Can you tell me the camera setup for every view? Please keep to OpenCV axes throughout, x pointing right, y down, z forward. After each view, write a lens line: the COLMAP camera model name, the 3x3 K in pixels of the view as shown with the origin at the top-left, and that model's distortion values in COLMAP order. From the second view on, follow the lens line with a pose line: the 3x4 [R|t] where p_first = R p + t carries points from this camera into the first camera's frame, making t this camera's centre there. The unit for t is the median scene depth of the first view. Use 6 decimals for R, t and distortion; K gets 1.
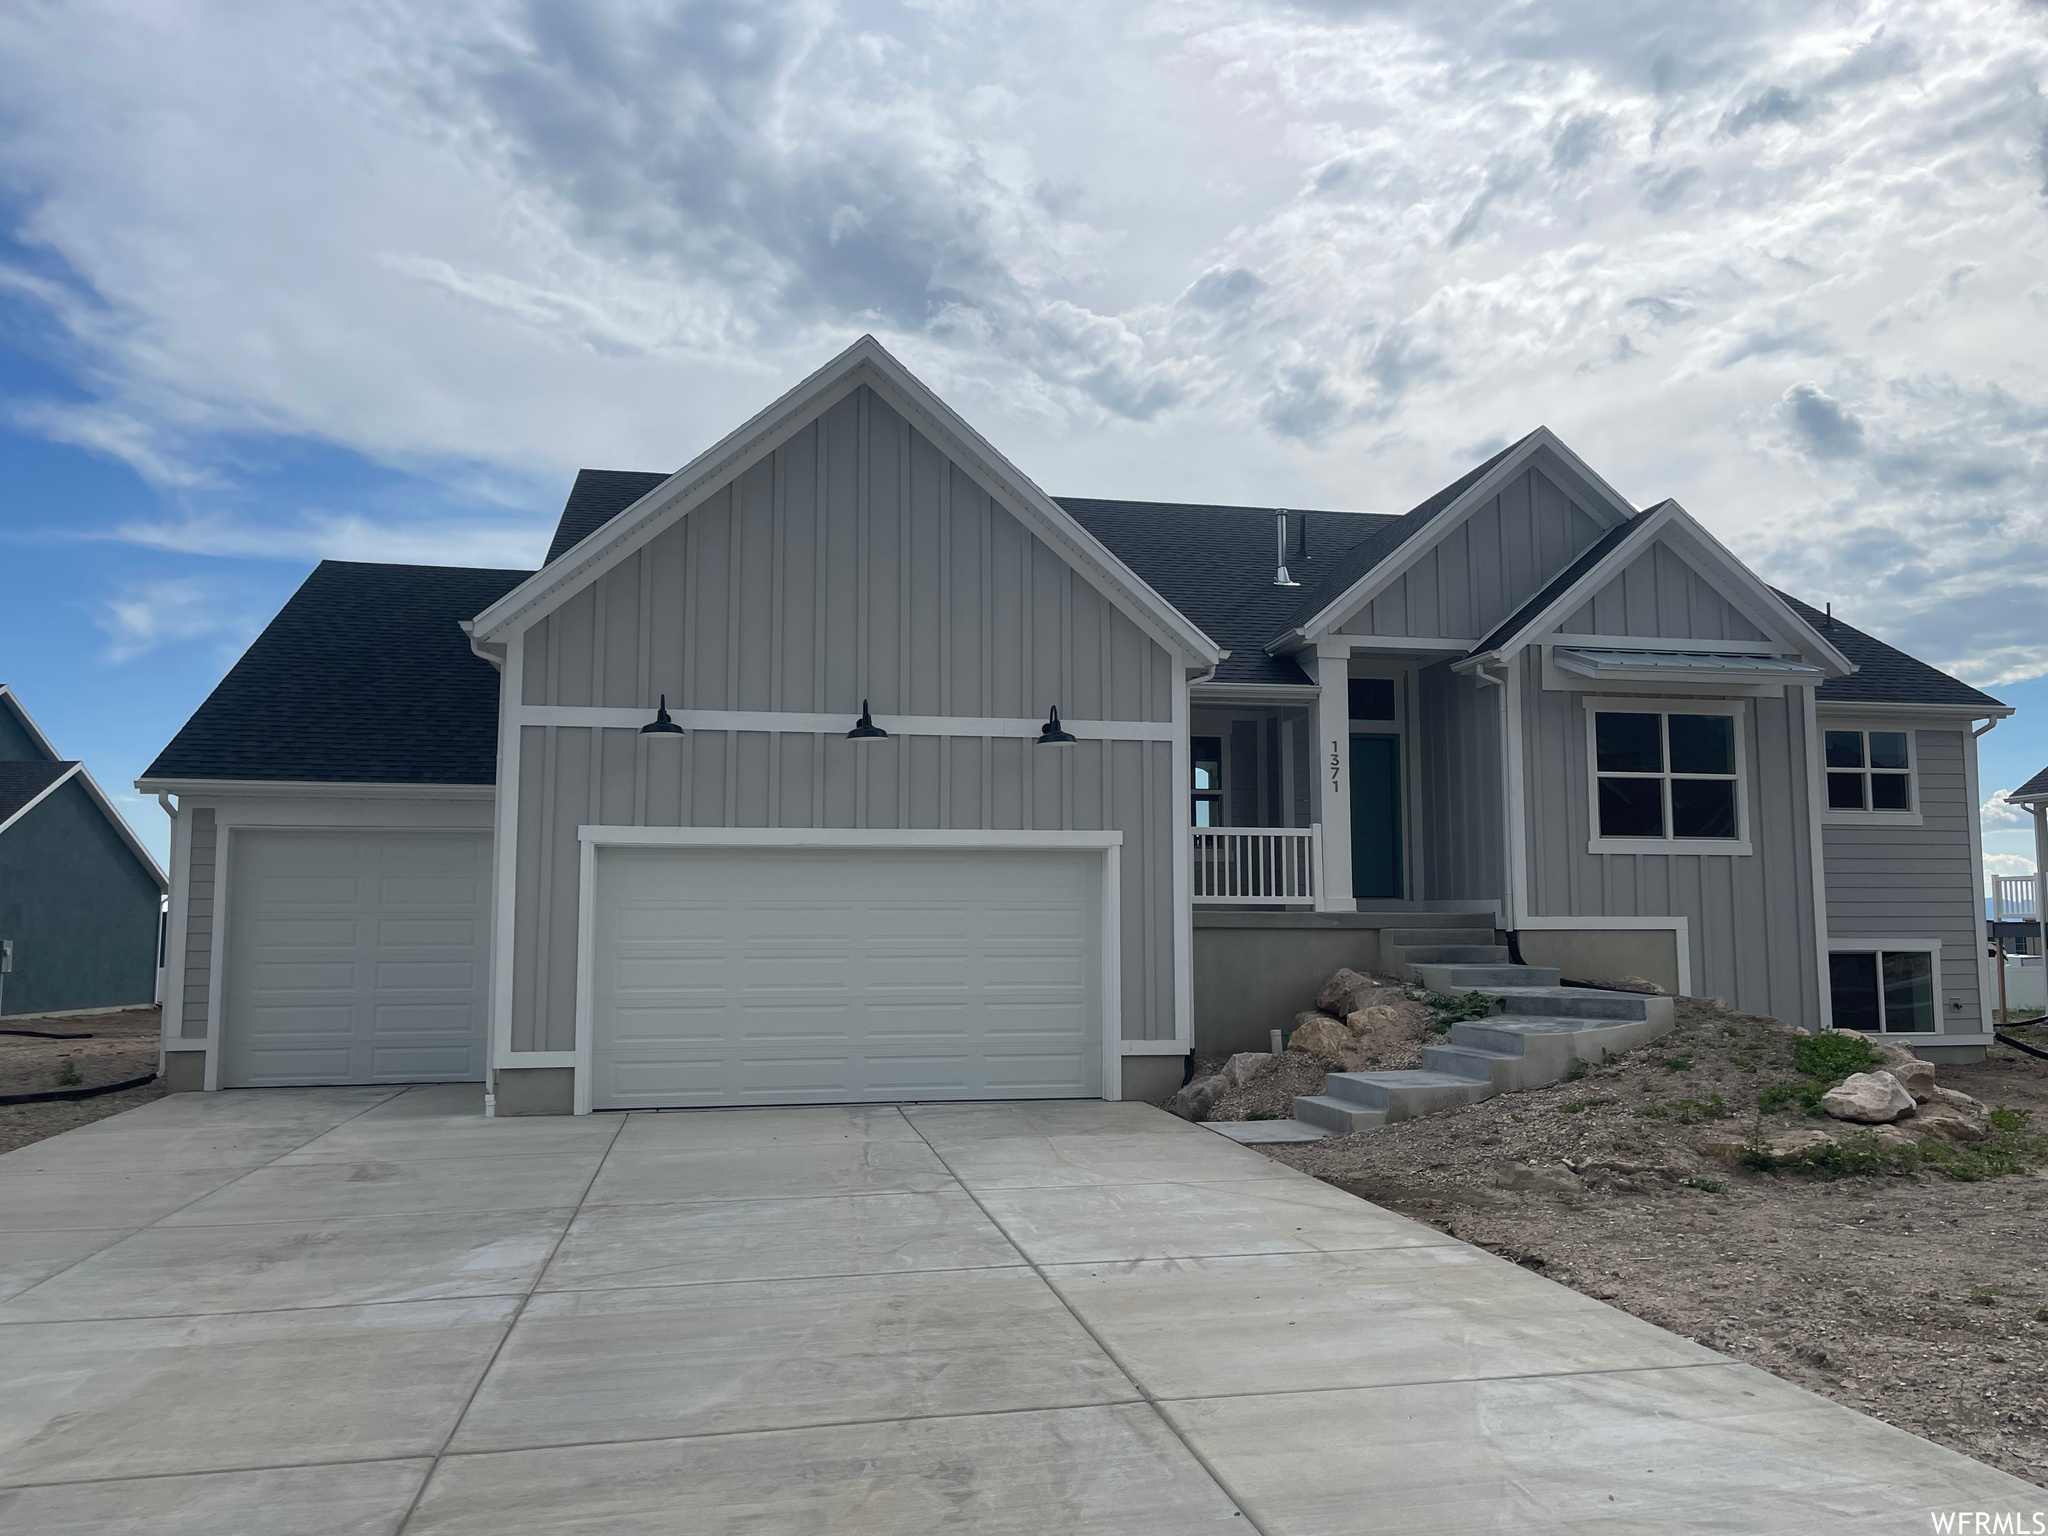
lens RADIAL K [[1541.4, 0, 1021.2], [0, 1541.4, 802.2], [0, 0, 1]] dist [0.030147, -0.005998]
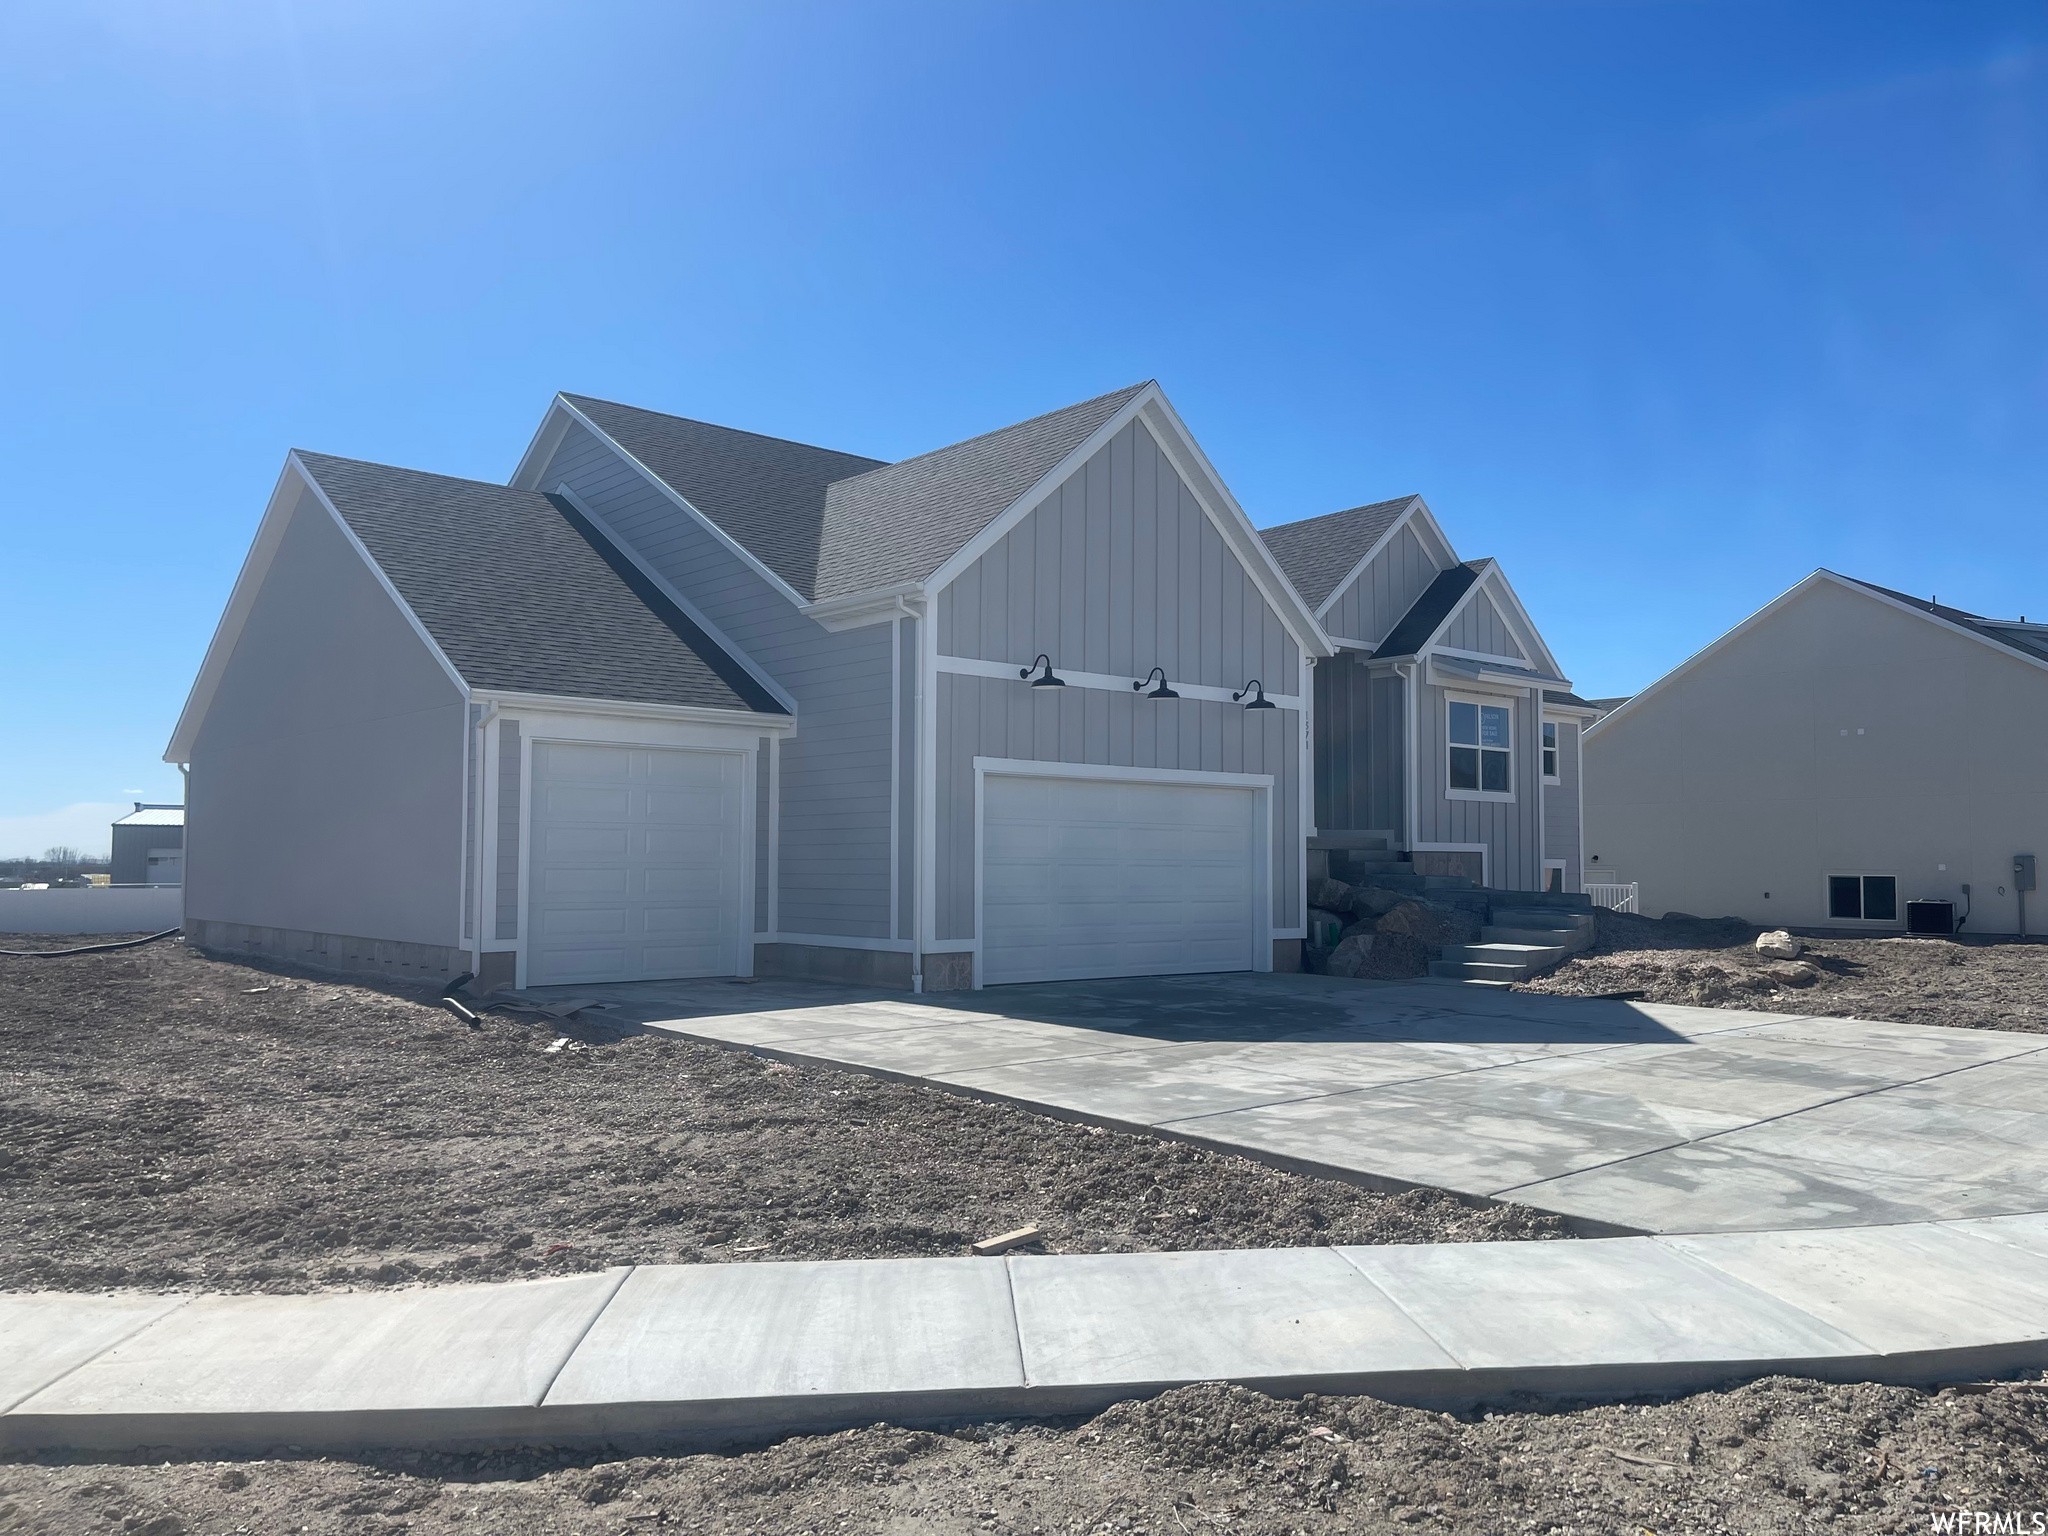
lens RADIAL K [[1606.8, 0, 1026.9], [0, 1606.8, 797.8], [0, 0, 1]] dist [-0.081109, -0.001570]
pose [[0.867863, 0.028008, 0.496013, -0.709282], [-0.049934, 0.998271, 0.030999, 0.004890], [-0.494288, -0.051671, 0.867761, -0.101352]]
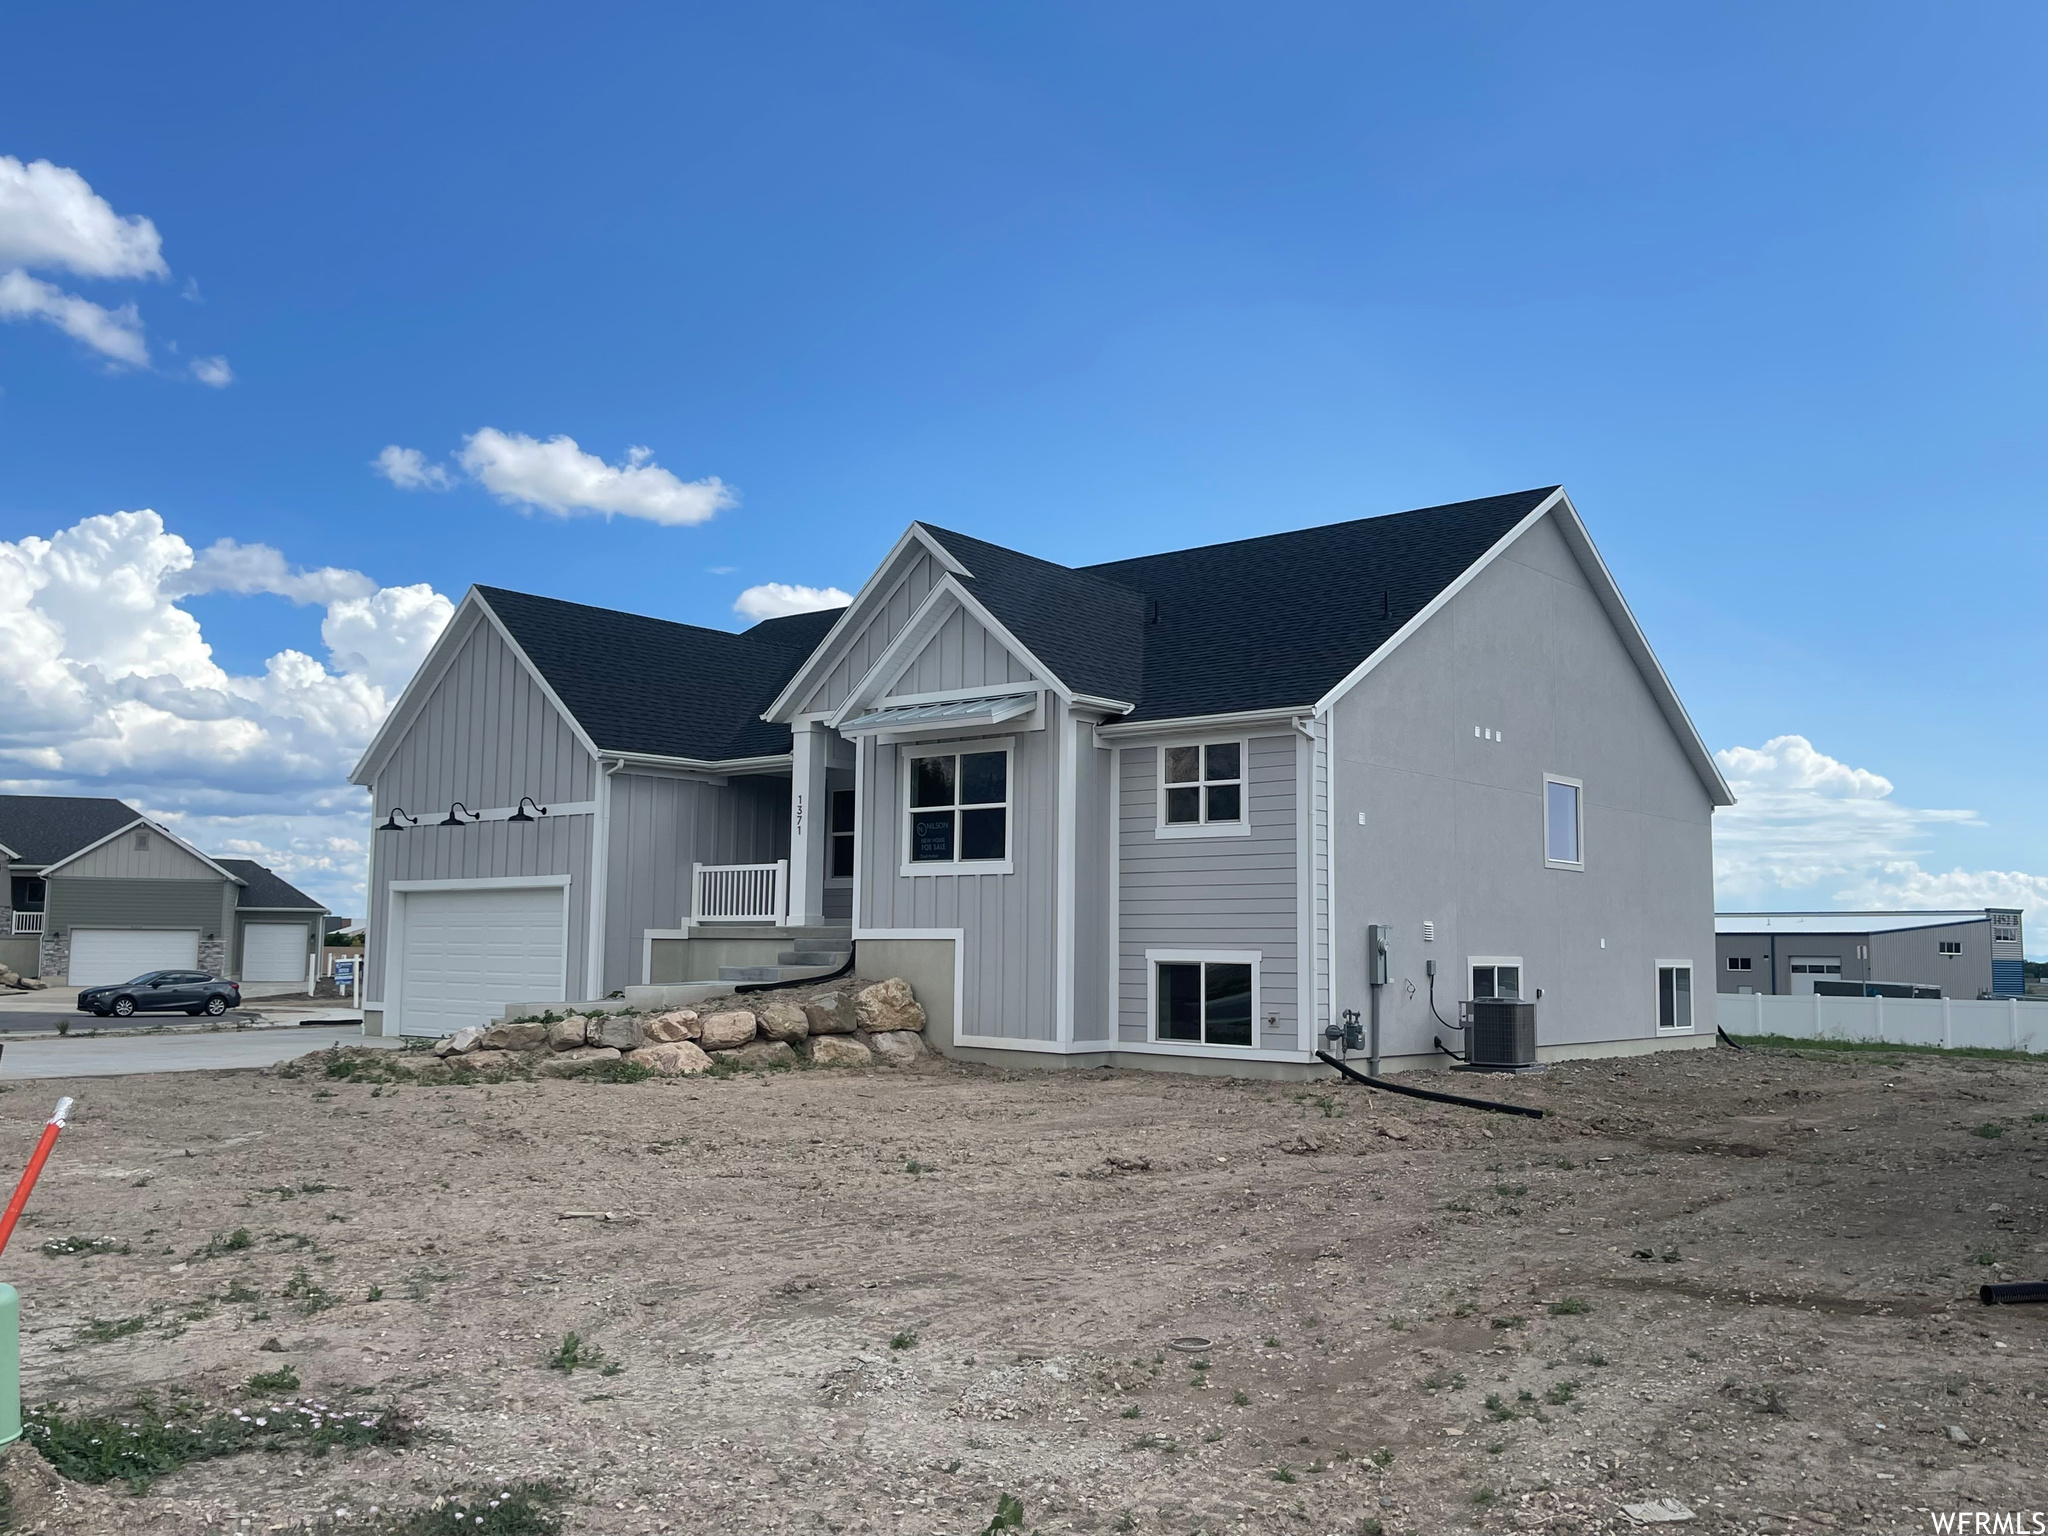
lens RADIAL K [[1793.4, 0, 1024.0], [0, 1793.4, 768.0], [0, 0, 1]] dist [0.100336, -0.001937]
pose [[0.624696, -0.073361, -0.777414, 1.516300], [0.053909, 0.997253, -0.050787, 0.024763], [0.779005, -0.010183, 0.626935, 0.194251]]
